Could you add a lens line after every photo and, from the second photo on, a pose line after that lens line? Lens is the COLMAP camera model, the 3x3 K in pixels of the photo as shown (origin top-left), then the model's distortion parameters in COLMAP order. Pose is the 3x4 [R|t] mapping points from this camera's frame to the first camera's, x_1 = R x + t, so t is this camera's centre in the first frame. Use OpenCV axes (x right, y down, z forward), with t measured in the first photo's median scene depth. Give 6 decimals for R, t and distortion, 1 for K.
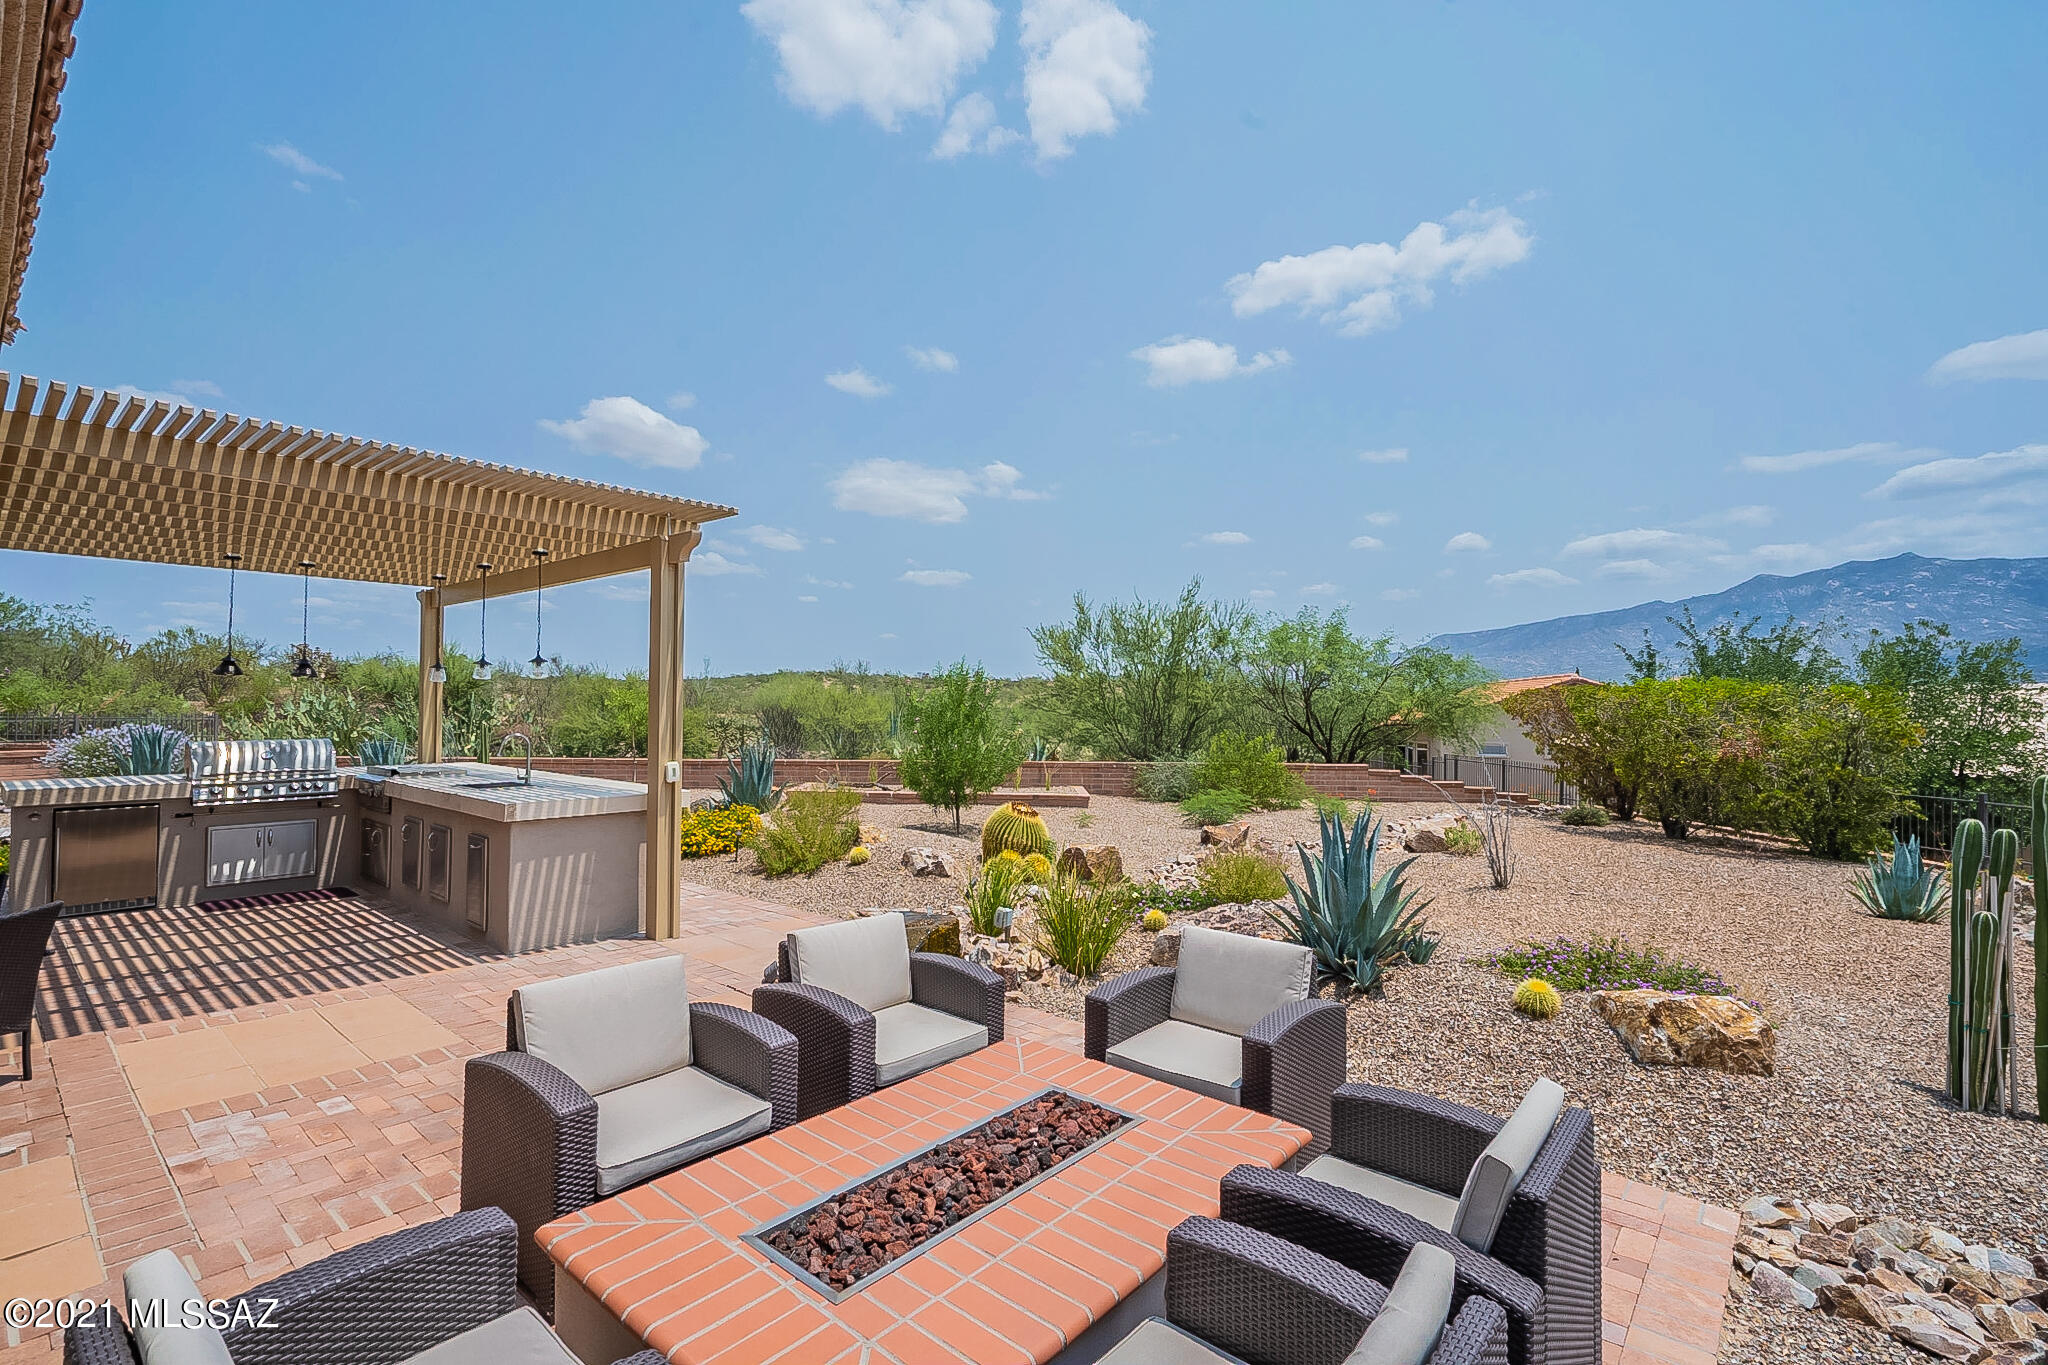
lens RADIAL K [[926.6, 0, 1024.0], [0, 926.6, 682.5], [0, 0, 1]] dist [-0.001897, 0.000430]
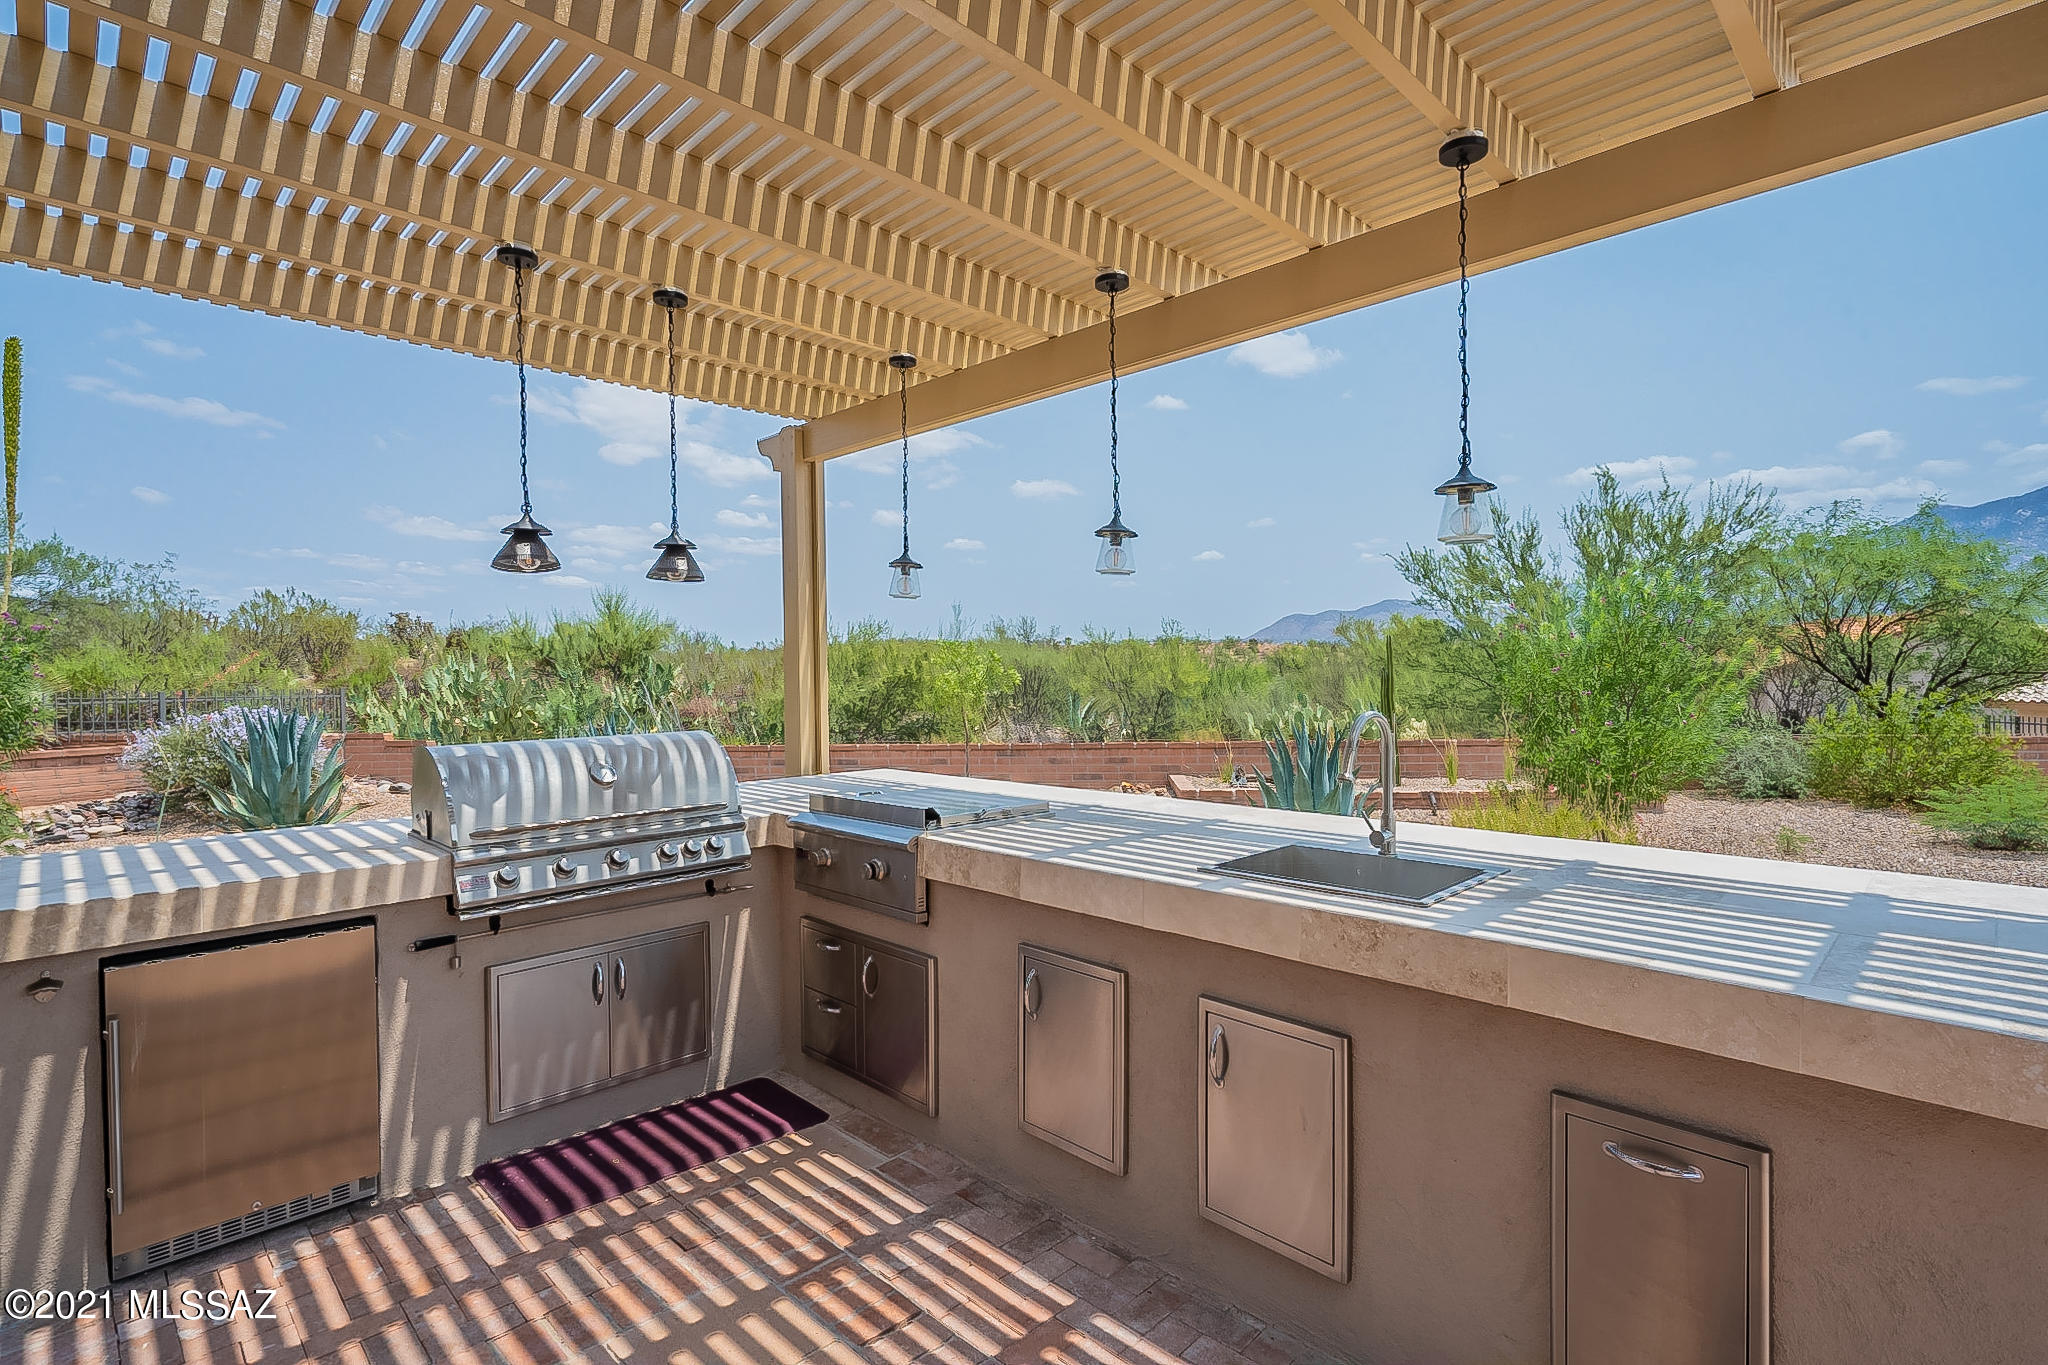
lens RADIAL K [[968.2, 0, 1024.0], [0, 968.2, 682.5], [0, 0, 1]] dist [-0.000952, -0.000041]
pose [[0.997255, -0.019945, -0.071306, -0.483141], [0.022508, 0.999123, 0.035321, 0.022627], [0.070539, -0.036829, 0.996829, 0.475306]]
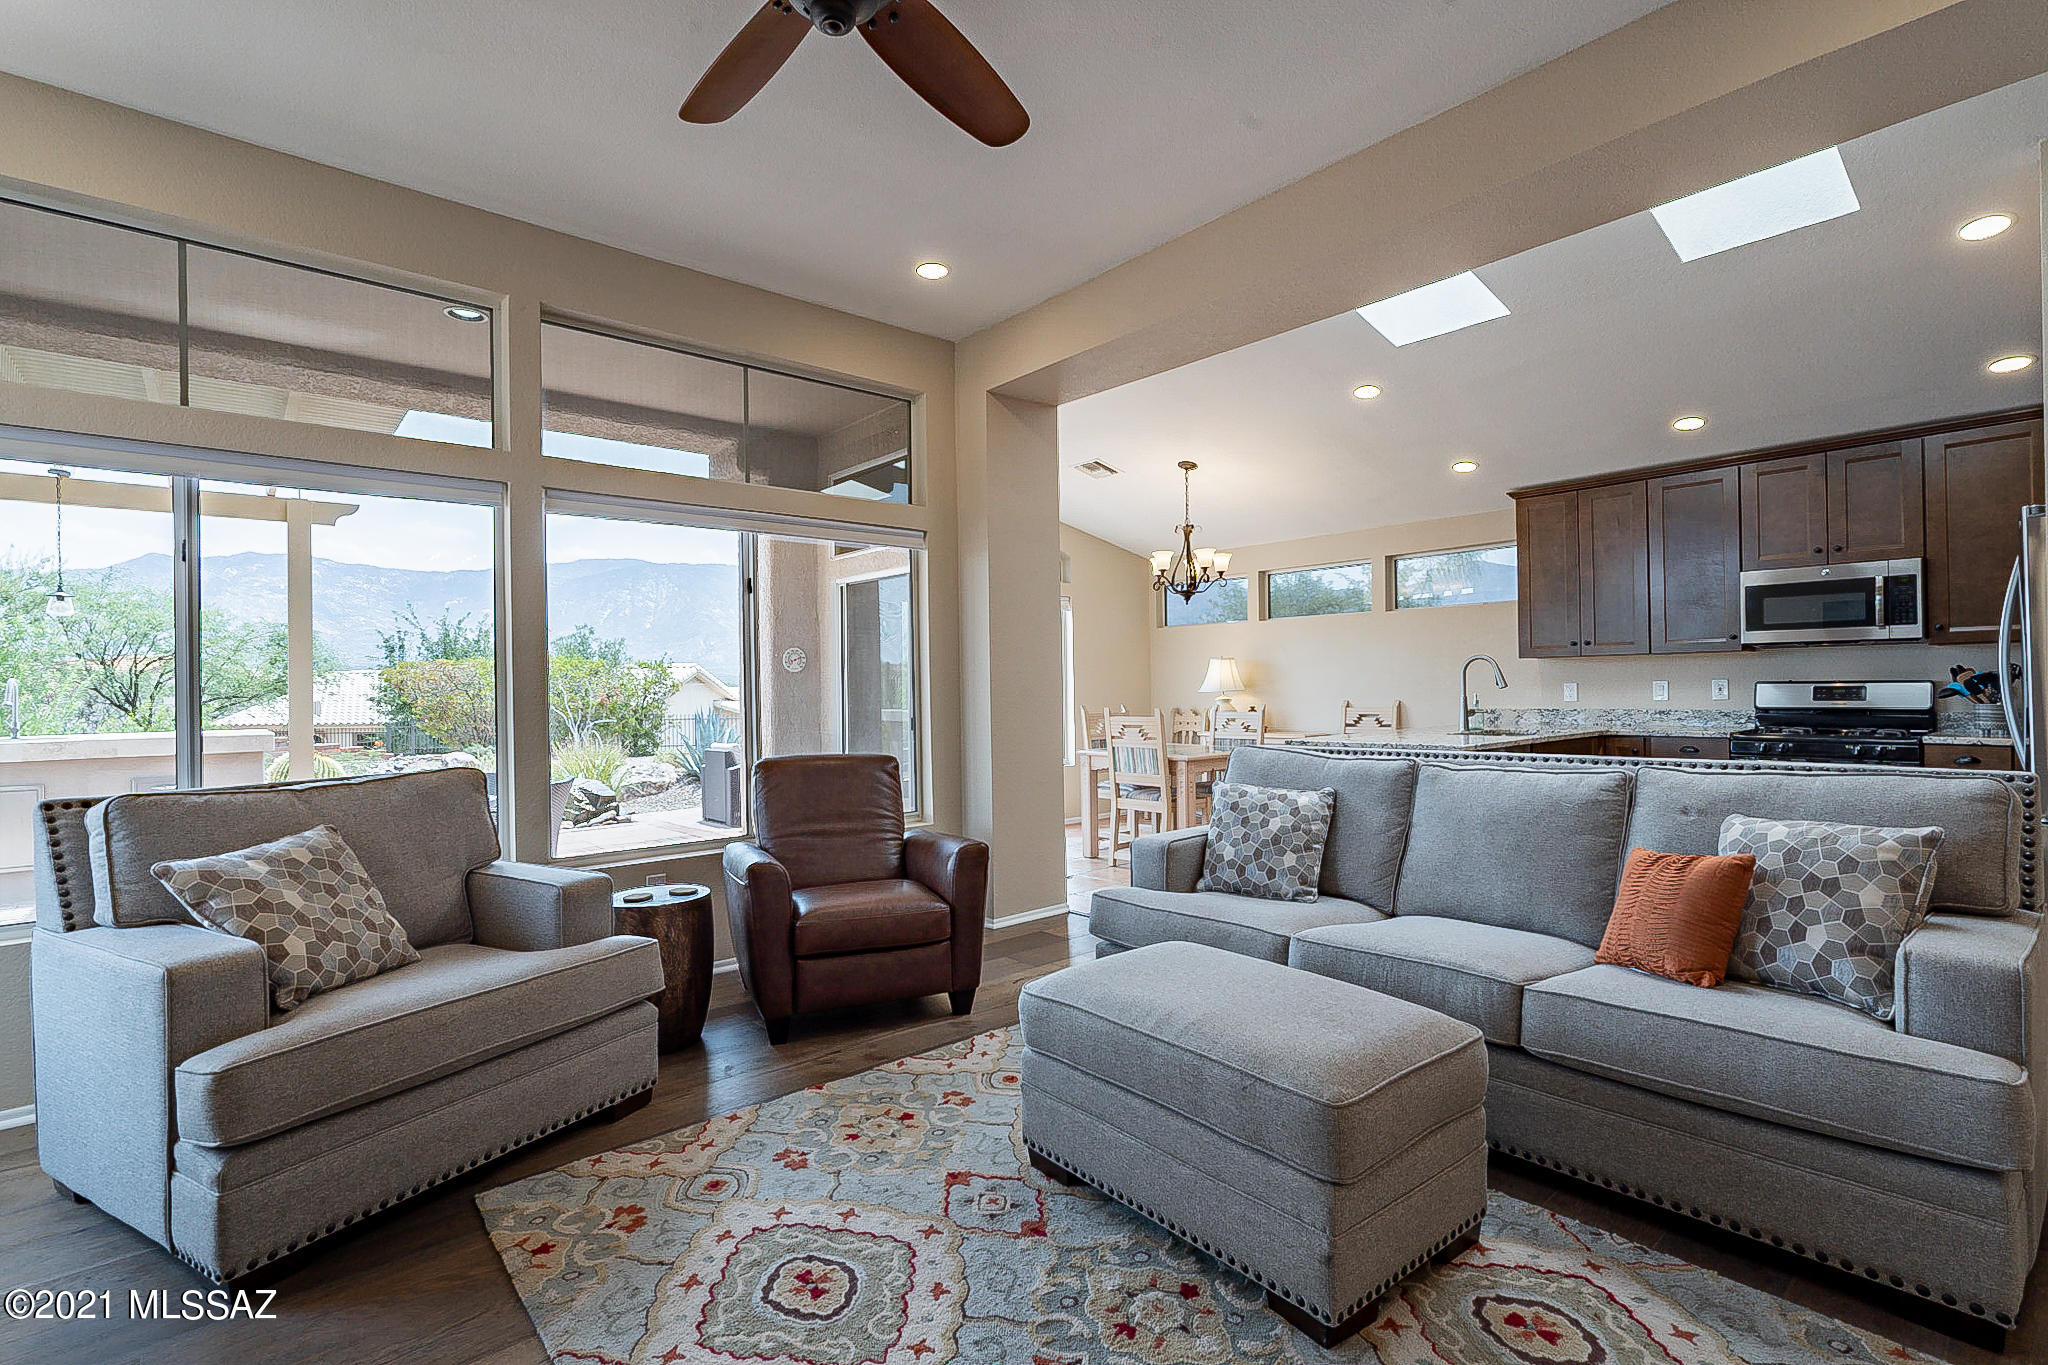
lens RADIAL K [[945.4, 0, 1040.3], [0, 945.4, 684.4], [0, 0, 1]] dist [0.000063, 0.000021]
pose [[0.137817, -0.005123, 0.990444, -0.947746], [-0.008022, 0.999948, 0.006288, 0.036618], [-0.990425, -0.008812, 0.137769, -0.031859]]
